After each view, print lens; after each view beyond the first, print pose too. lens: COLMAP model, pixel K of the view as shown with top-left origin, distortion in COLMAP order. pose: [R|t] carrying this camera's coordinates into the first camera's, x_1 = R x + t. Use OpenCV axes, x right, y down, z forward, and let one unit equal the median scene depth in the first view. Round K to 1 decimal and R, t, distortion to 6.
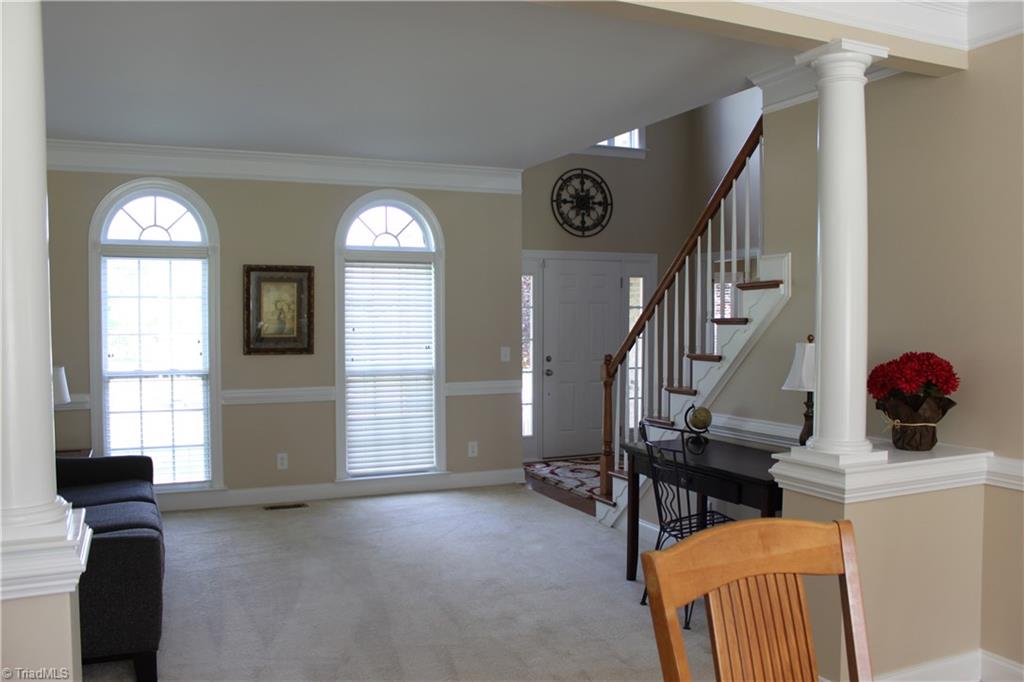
lens RADIAL K [[843.7, 0, 510.0], [0, 843.7, 339.6], [0, 0, 1]] dist [-0.105652, 0.019881]
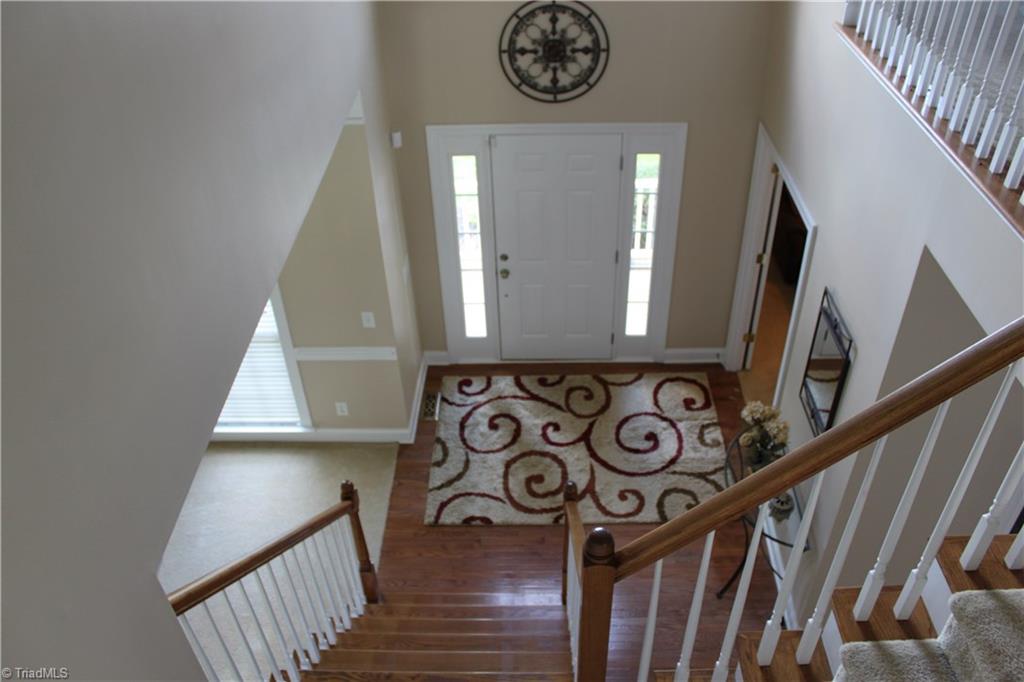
lens RADIAL K [[843.7, 0, 515.6], [0, 843.7, 343.4], [0, 0, 1]] dist [-0.105652, 0.019881]
pose [[0.904411, 0.246375, -0.348340, 0.332626], [0.011720, 0.801774, 0.597512, -0.361159], [0.426502, -0.544479, 0.722245, 0.415068]]
